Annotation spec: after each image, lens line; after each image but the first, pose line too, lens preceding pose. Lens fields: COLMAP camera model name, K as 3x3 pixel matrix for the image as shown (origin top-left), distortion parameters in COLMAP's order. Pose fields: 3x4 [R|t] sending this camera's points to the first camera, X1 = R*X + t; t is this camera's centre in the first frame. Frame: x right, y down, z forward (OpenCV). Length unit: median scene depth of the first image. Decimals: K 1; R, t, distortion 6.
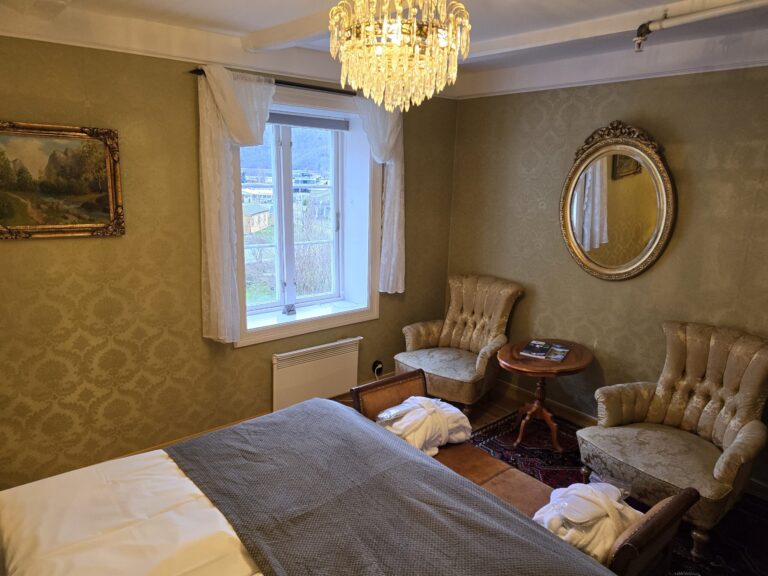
lens RADIAL K [[514.0, 0, 377.5], [0, 514.0, 291.4], [0, 0, 1]] dist [0.066274, -0.058863]
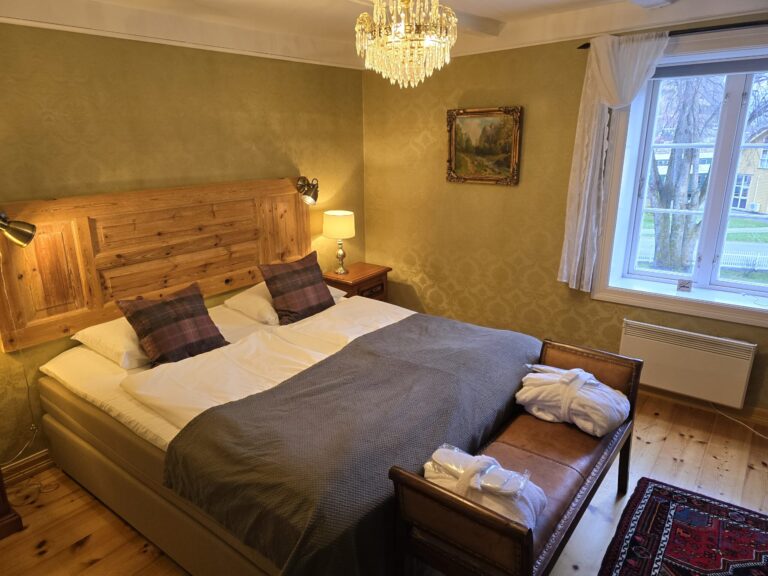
lens RADIAL K [[514.0, 0, 378.0], [0, 514.0, 288.2], [0, 0, 1]] dist [0.066274, -0.058863]
pose [[0.204265, 0.242975, -0.948282, 0.824714], [-0.196442, 0.959176, 0.203452, -0.055936], [0.959003, 0.144724, 0.243657, 0.375658]]
